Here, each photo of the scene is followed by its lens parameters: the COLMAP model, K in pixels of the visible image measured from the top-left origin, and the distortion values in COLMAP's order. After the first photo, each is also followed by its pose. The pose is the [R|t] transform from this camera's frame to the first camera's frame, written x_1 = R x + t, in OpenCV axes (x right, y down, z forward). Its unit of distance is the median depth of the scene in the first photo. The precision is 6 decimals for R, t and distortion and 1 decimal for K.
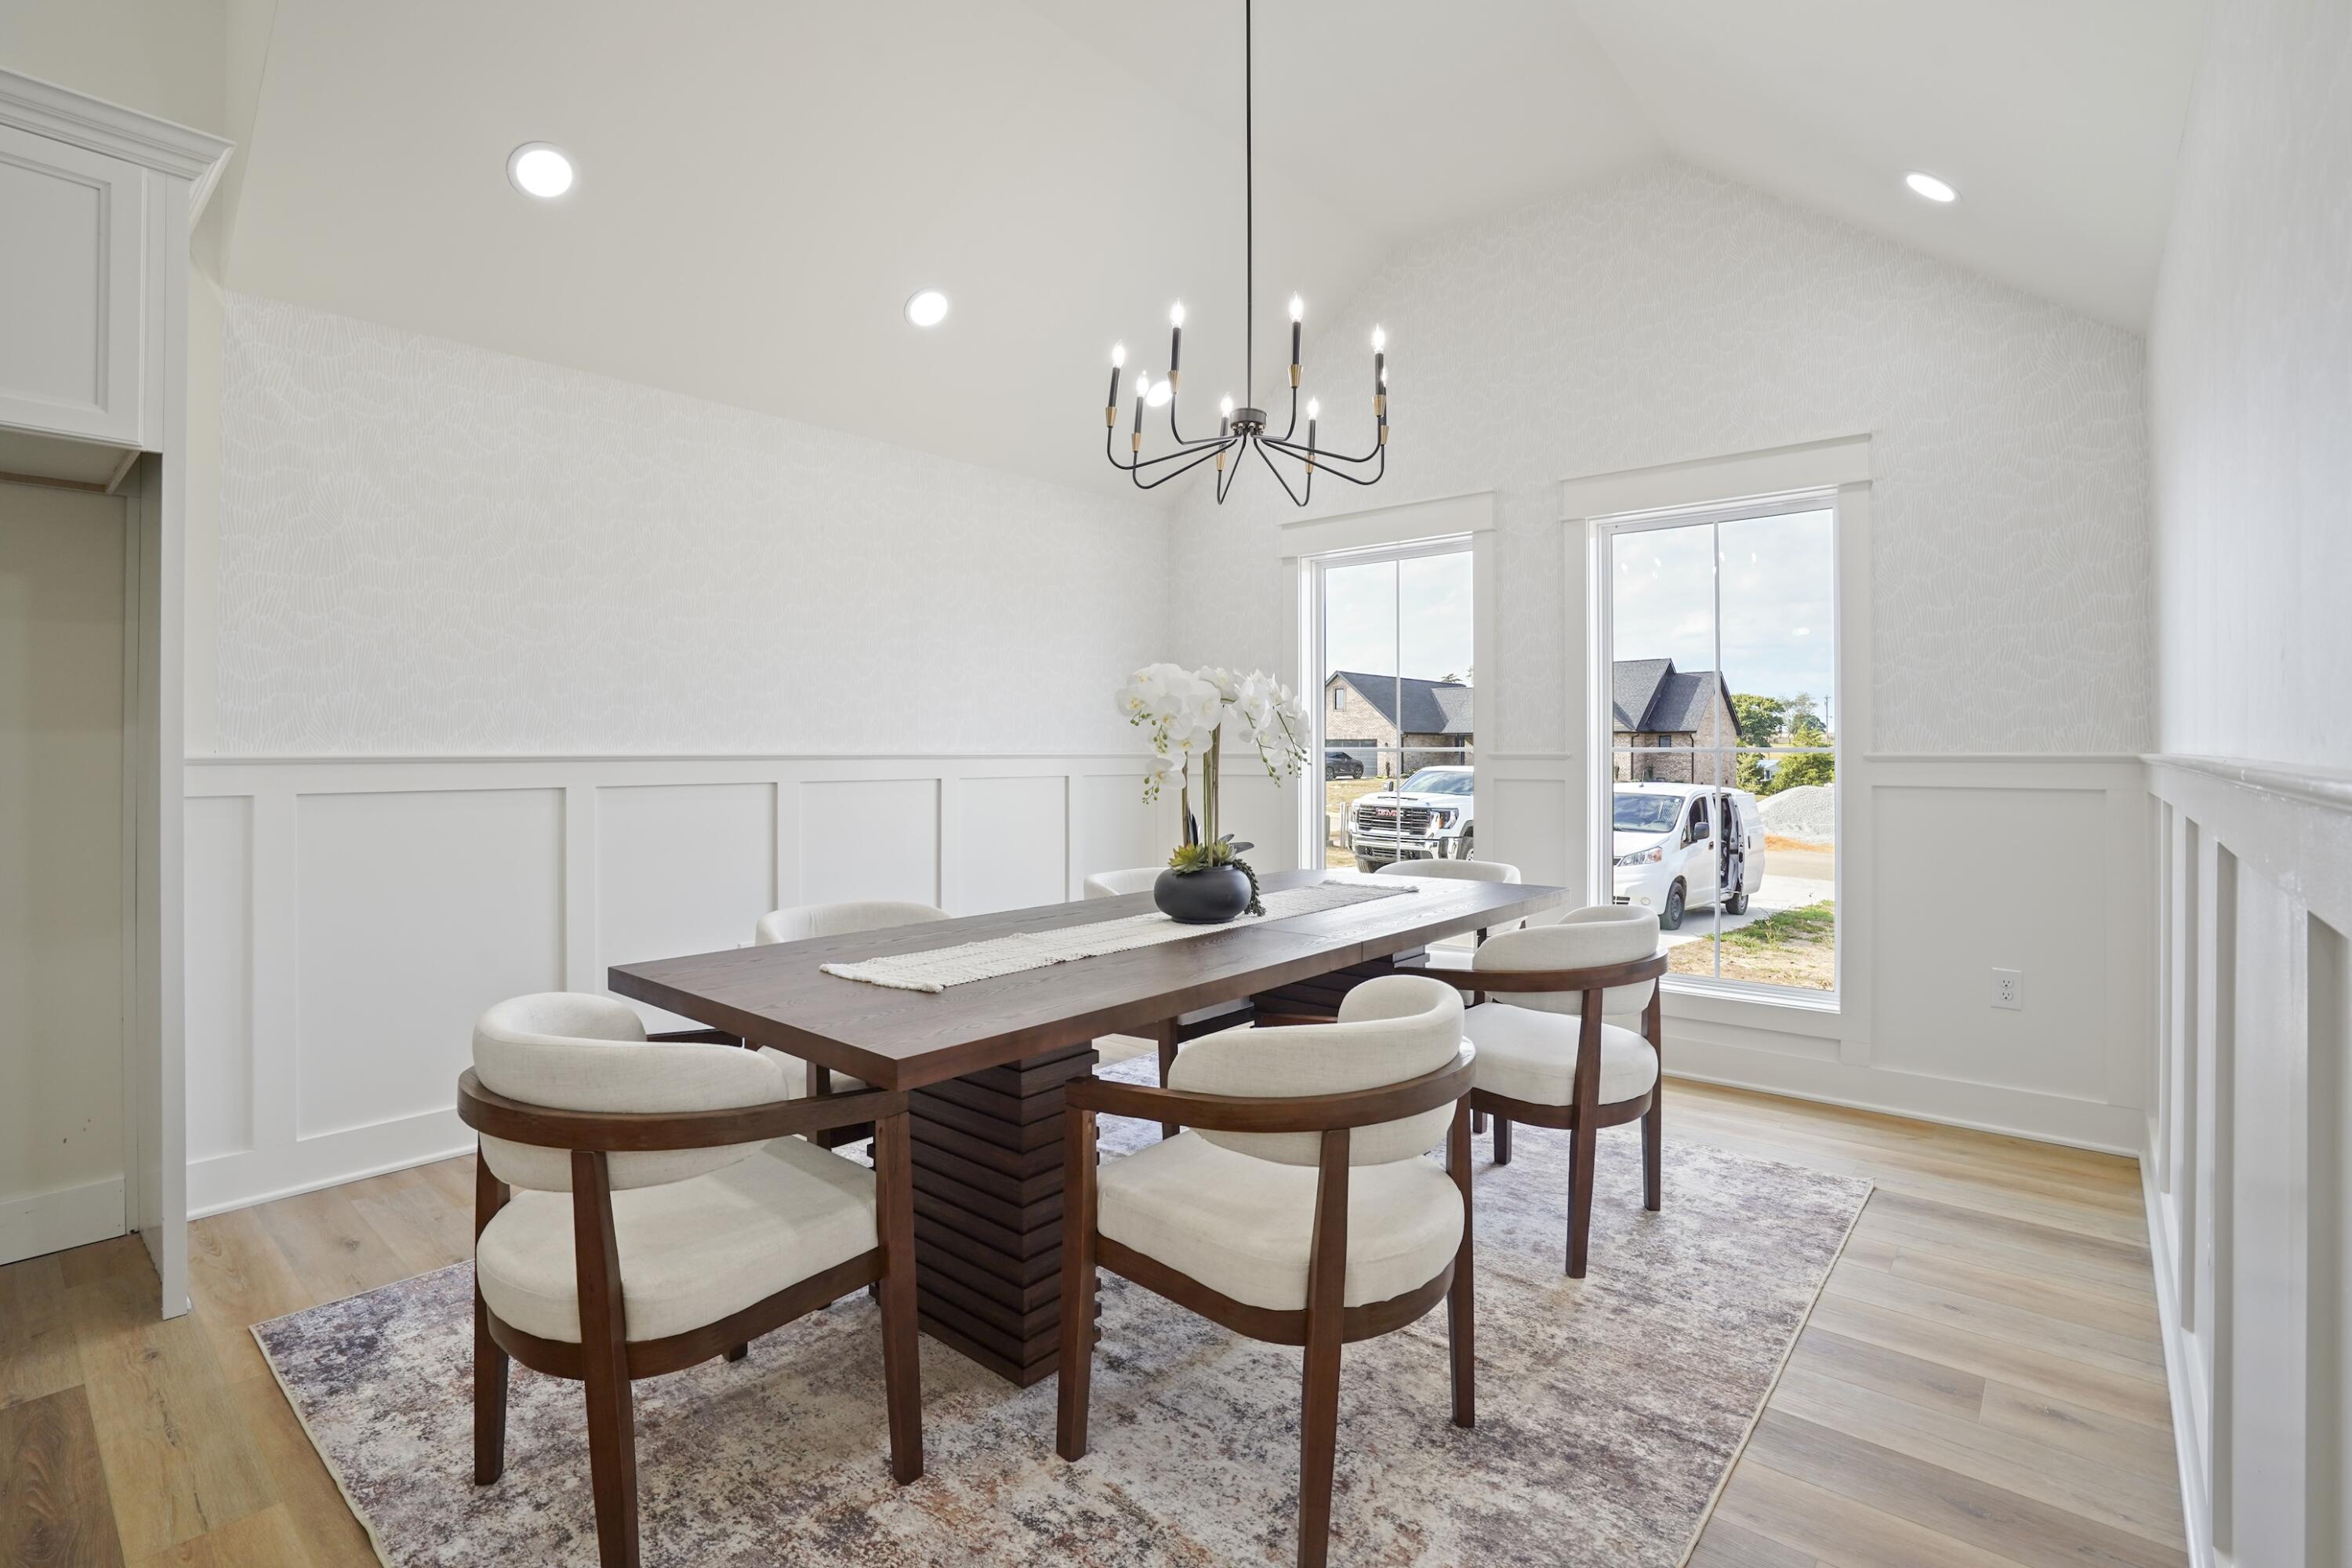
lens RADIAL K [[1084.4, 0, 1204.9], [0, 1084.4, 747.2], [0, 0, 1]] dist [-0.002901, -0.000446]
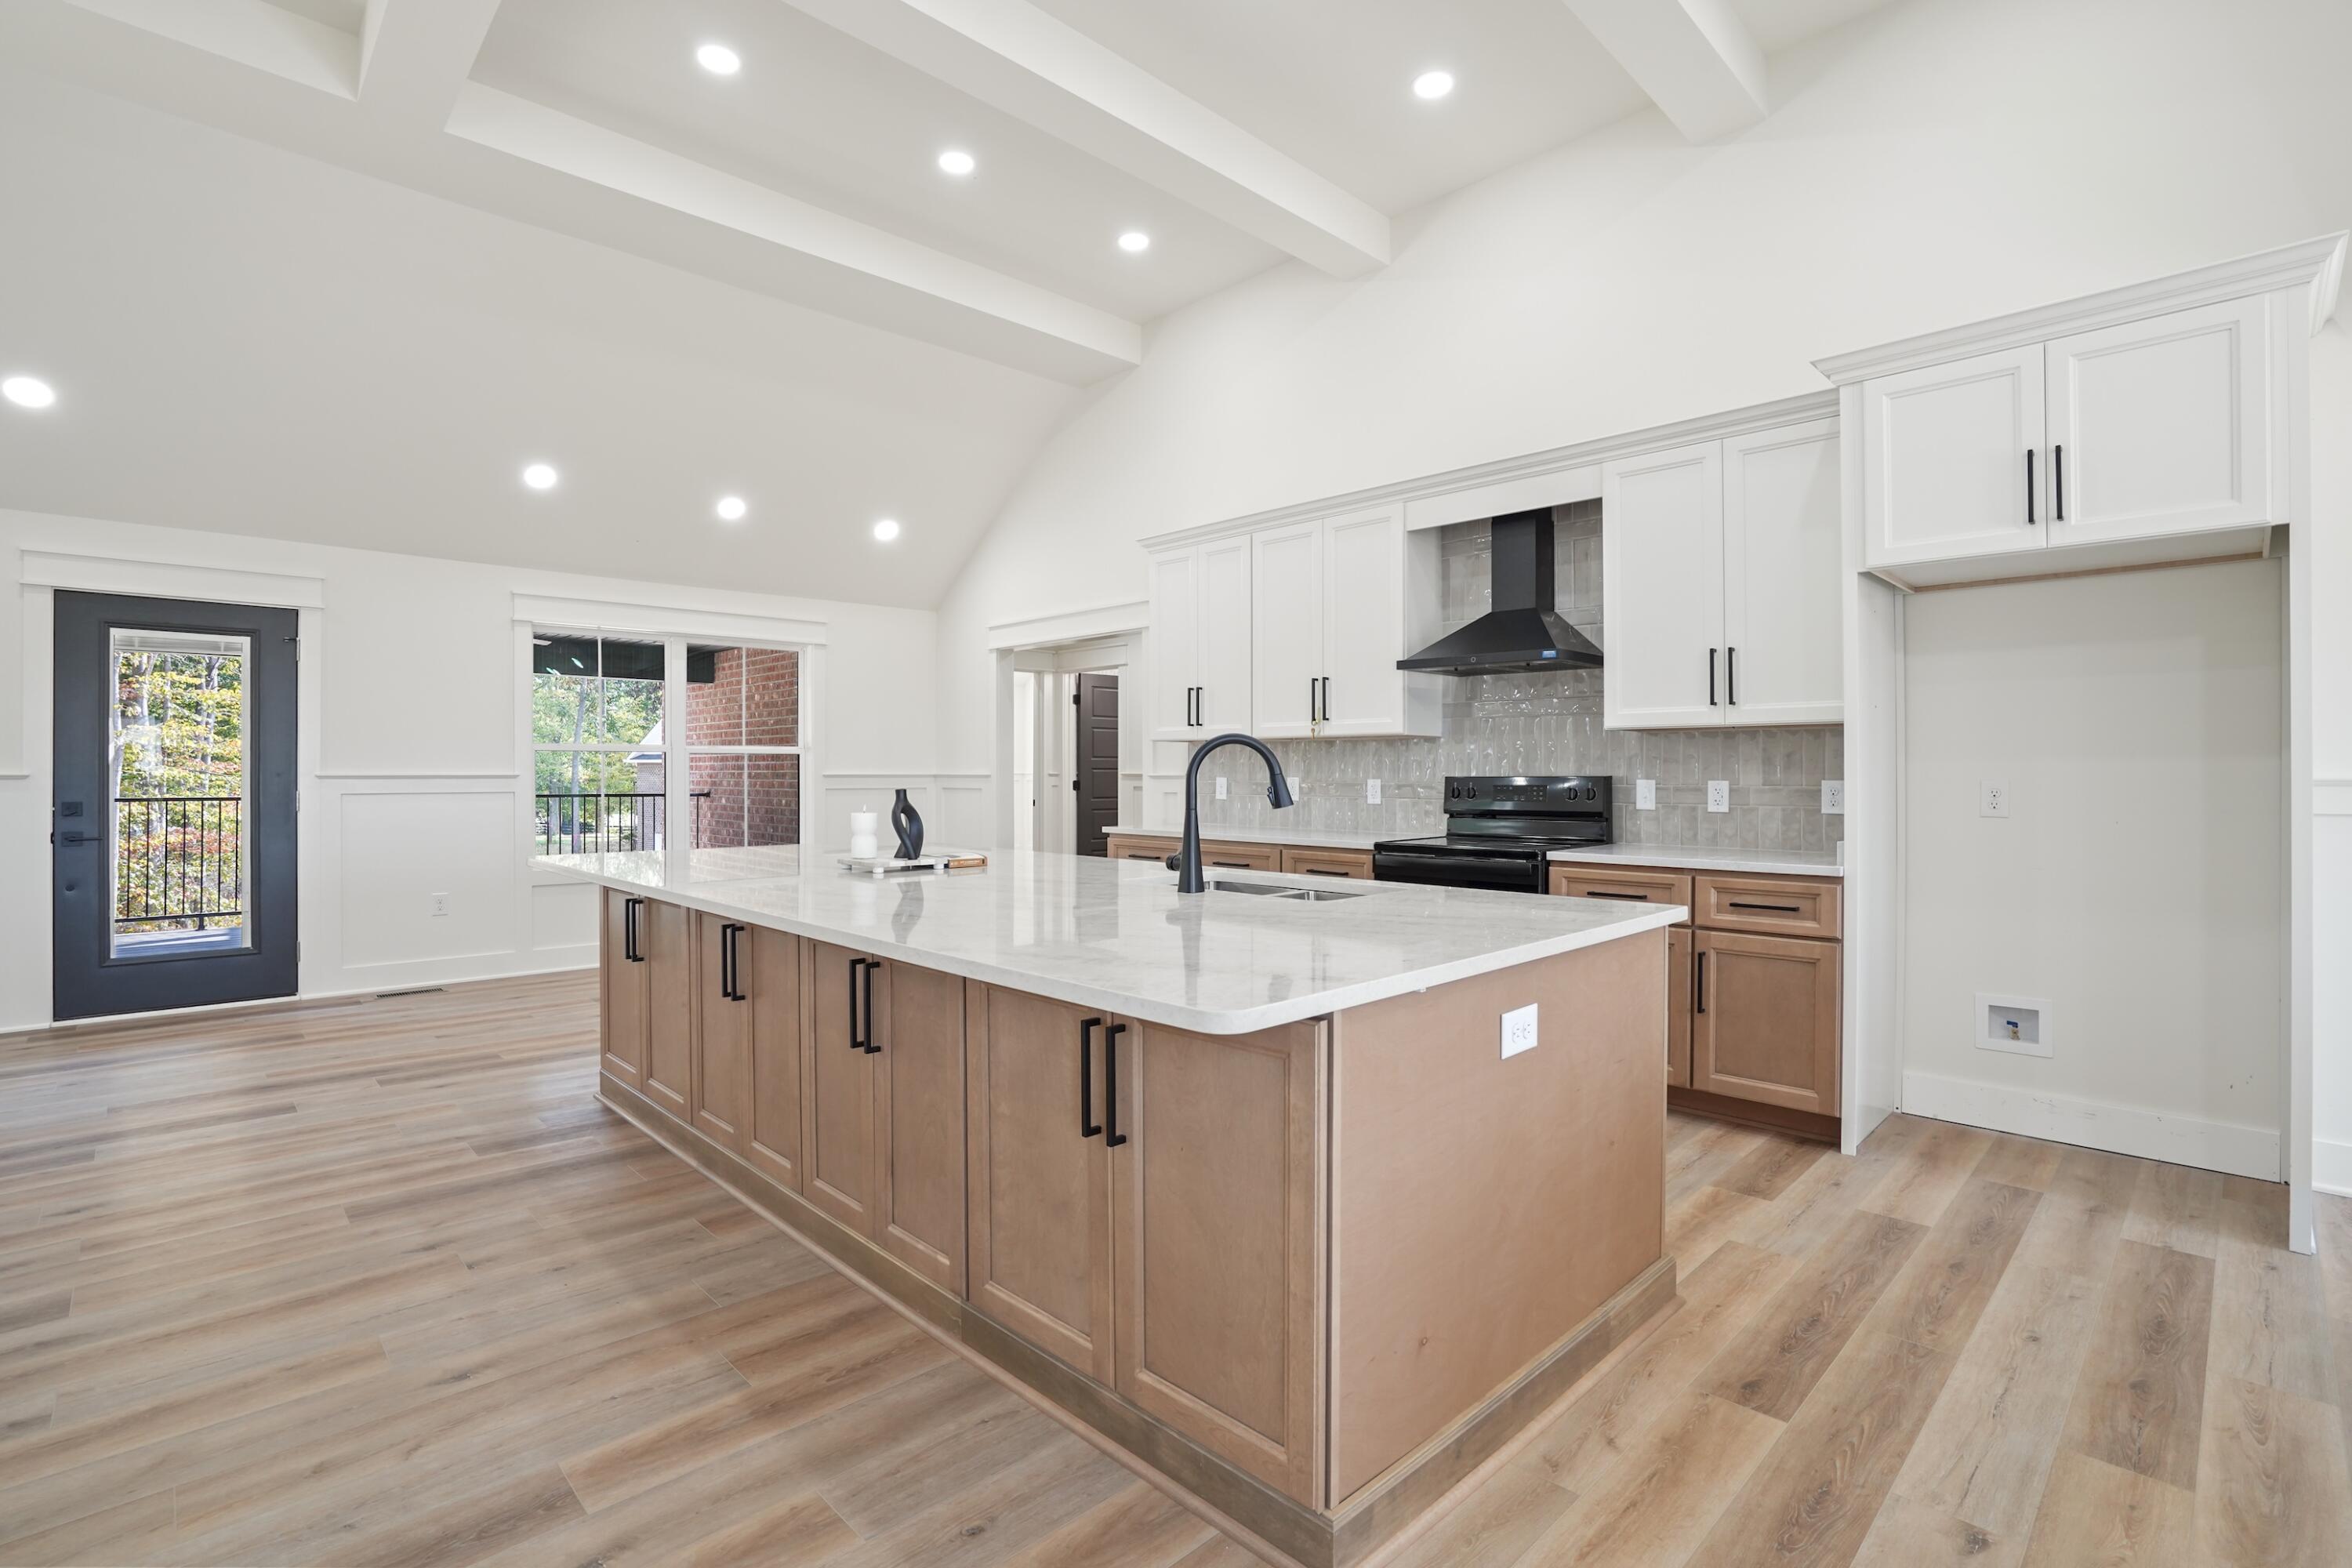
lens RADIAL K [[1089.2, 0, 1177.7], [0, 1089.2, 773.3], [0, 0, 1]] dist [-0.063594, 0.022680]
pose [[-0.085423, 0.000132, -0.996345, 0.272111], [0.004541, 0.999990, -0.000256, -0.001768], [0.996334, -0.004547, -0.085423, -0.117009]]
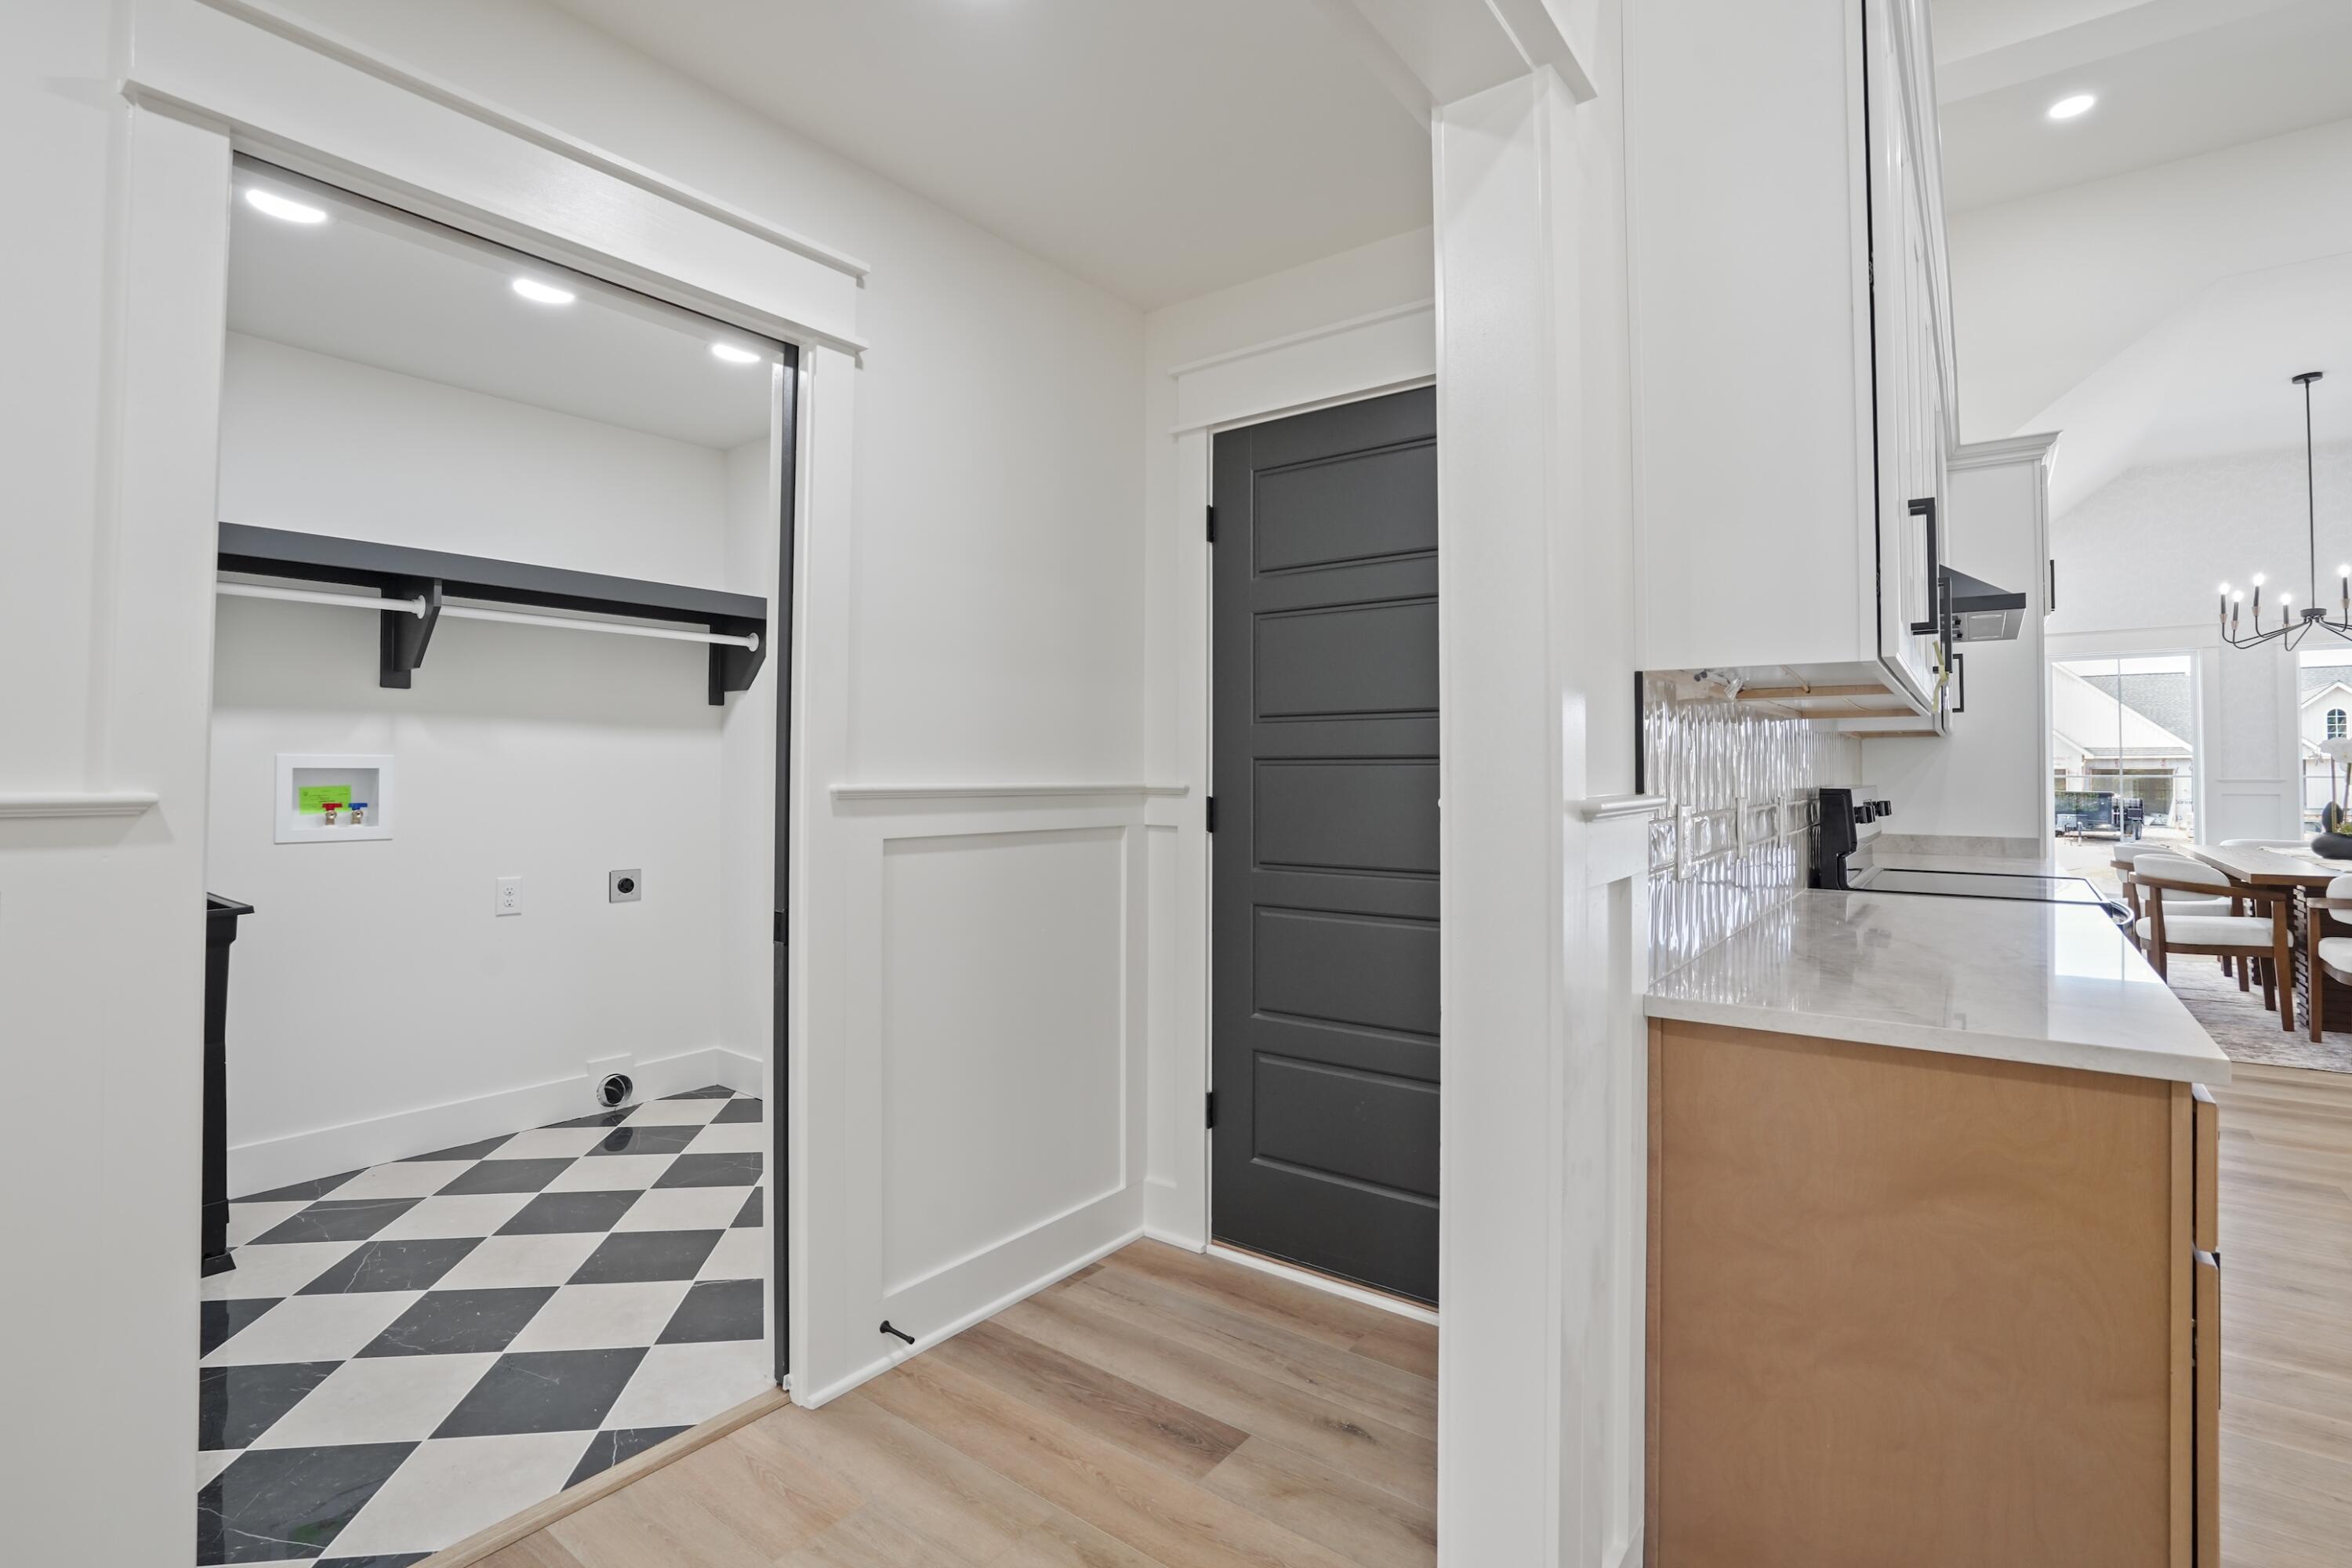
lens RADIAL K [[1104.5, 0, 1177.3], [0, 1104.5, 749.7], [0, 0, 1]] dist [-0.076330, 0.030424]
pose [[0.997624, 0.004344, 0.068762, -2.851547], [-0.003211, 0.999858, -0.016573, -0.017176], [-0.068825, 0.016312, 0.997495, -0.998689]]
